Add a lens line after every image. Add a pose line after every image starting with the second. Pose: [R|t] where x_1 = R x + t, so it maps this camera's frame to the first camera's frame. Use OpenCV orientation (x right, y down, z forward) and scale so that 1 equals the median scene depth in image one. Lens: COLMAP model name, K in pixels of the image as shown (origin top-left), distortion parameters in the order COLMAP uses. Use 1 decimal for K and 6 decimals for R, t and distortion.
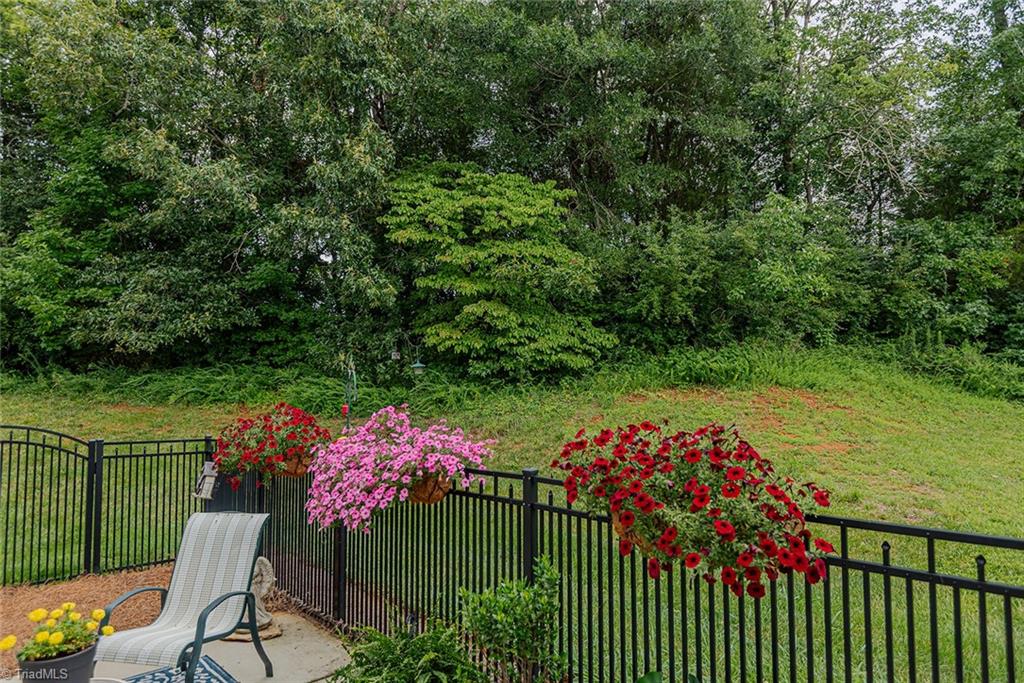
lens RADIAL K [[626.4, 0, 509.3], [0, 626.4, 338.2], [0, 0, 1]] dist [0.026164, -0.008825]
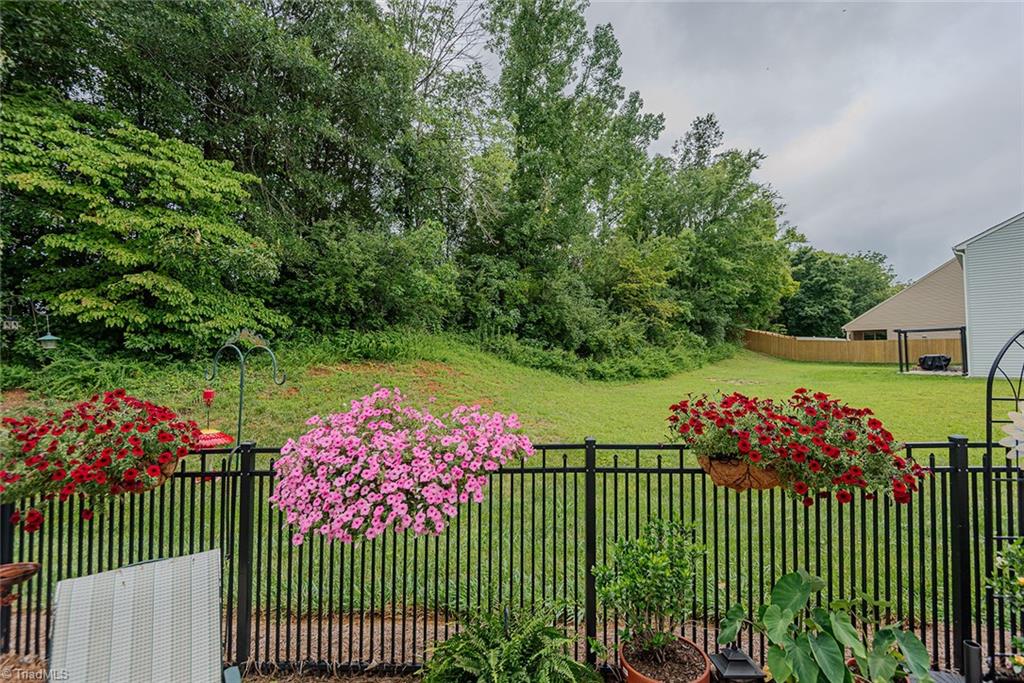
lens RADIAL K [[470.8, 0, 502.9], [0, 470.8, 345.3], [0, 0, 1]] dist [0.022404, -0.012597]
pose [[0.714117, 0.017498, 0.699808, -0.158256], [-0.047238, 0.998613, 0.023234, 0.009276], [-0.698431, -0.049649, 0.713953, 0.122016]]
